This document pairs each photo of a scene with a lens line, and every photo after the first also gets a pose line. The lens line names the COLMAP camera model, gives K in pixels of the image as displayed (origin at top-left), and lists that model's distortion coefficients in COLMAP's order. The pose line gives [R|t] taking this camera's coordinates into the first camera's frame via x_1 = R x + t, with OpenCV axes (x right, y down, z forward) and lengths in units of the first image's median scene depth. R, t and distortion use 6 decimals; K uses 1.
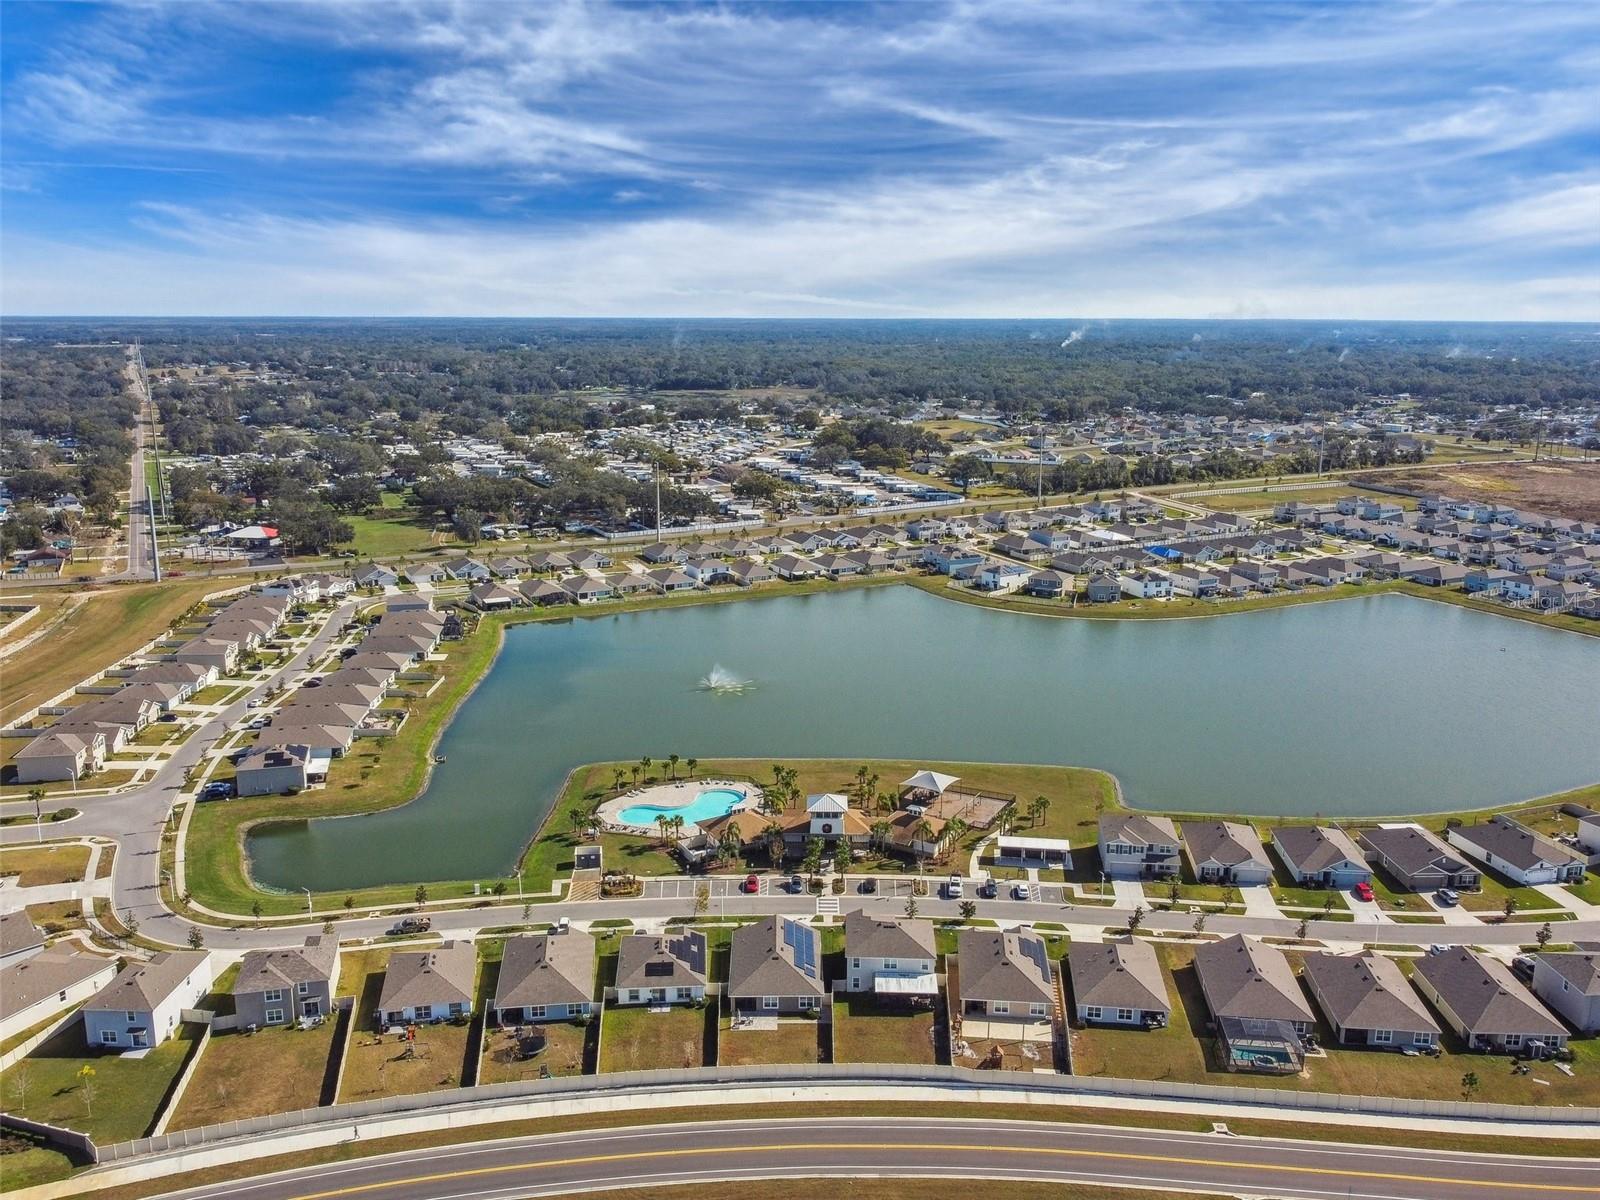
lens RADIAL K [[1283.5, 0, 800.0], [0, 1283.5, 600.0], [0, 0, 1]] dist [-0.002373, -0.003154]
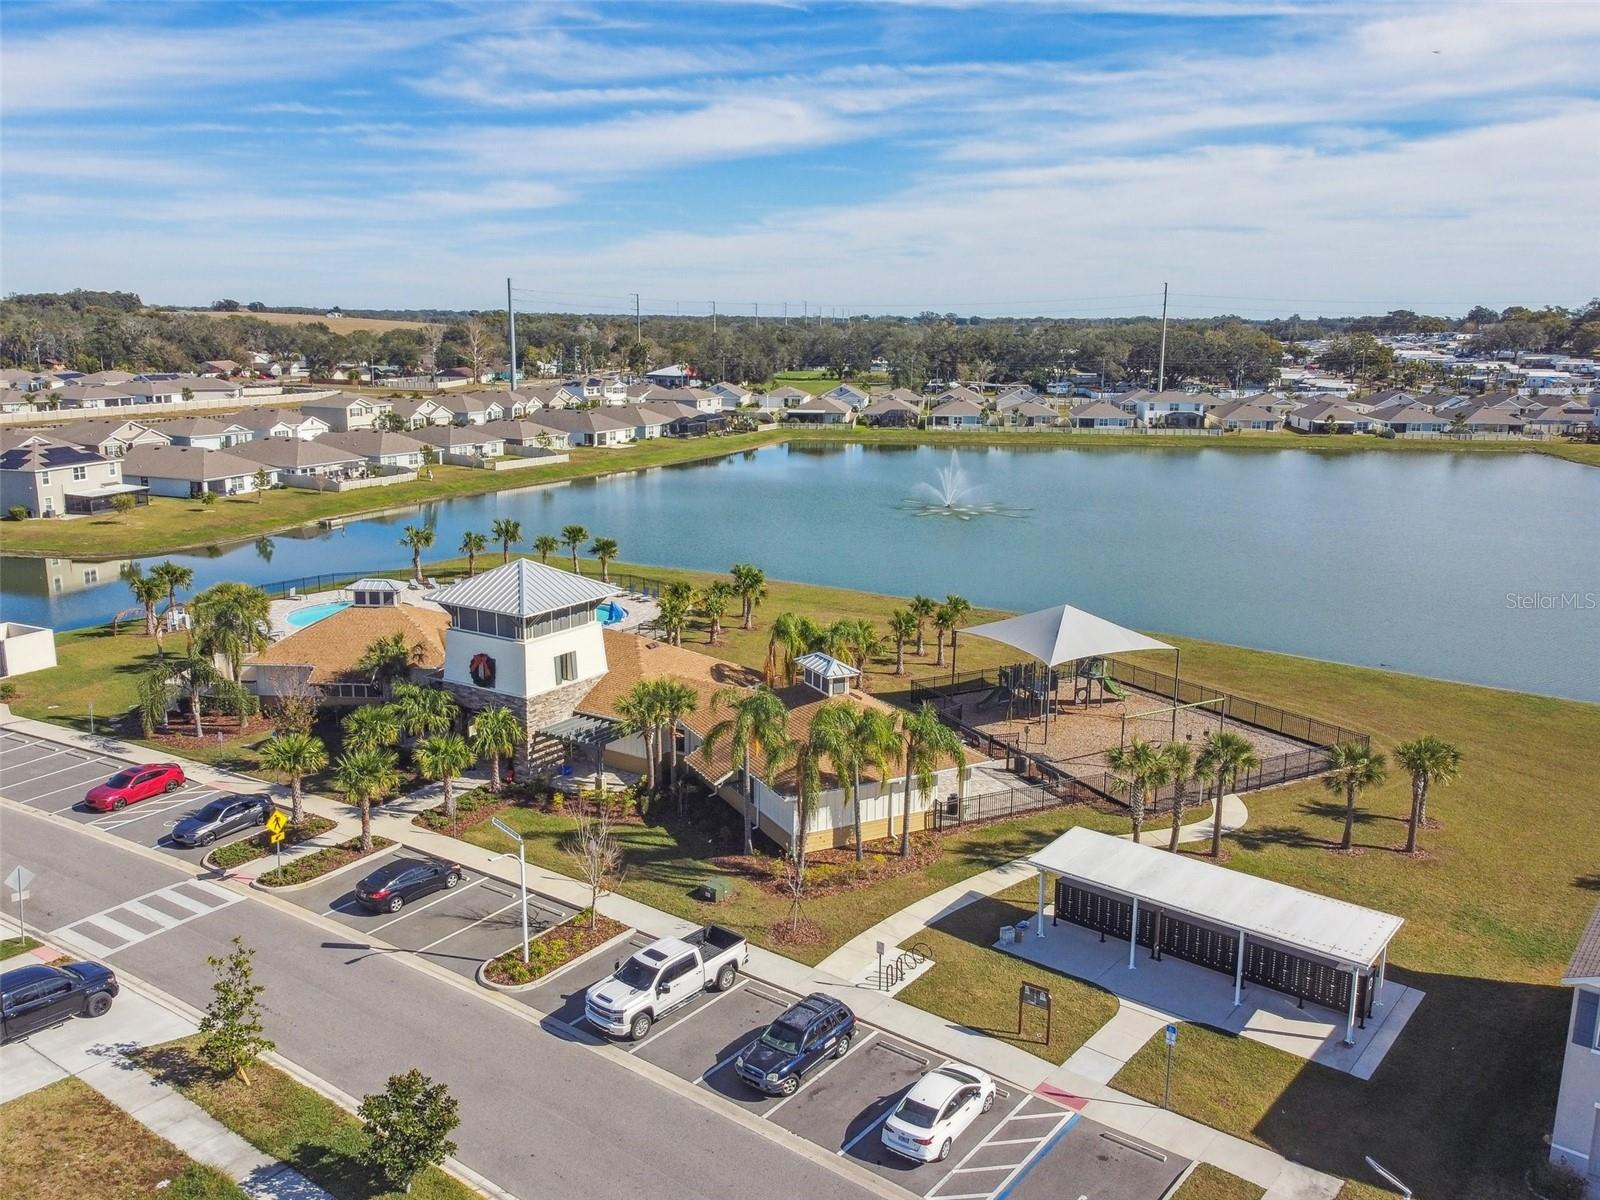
lens RADIAL K [[1283.5, 0, 800.0], [0, 1283.5, 600.0], [0, 0, 1]] dist [-0.002373, -0.003154]
pose [[0.845794, 0.116921, -0.520541, 0.110047], [-0.118695, 0.992475, 0.030064, 0.070315], [0.520139, 0.036358, 0.853307, 0.382804]]
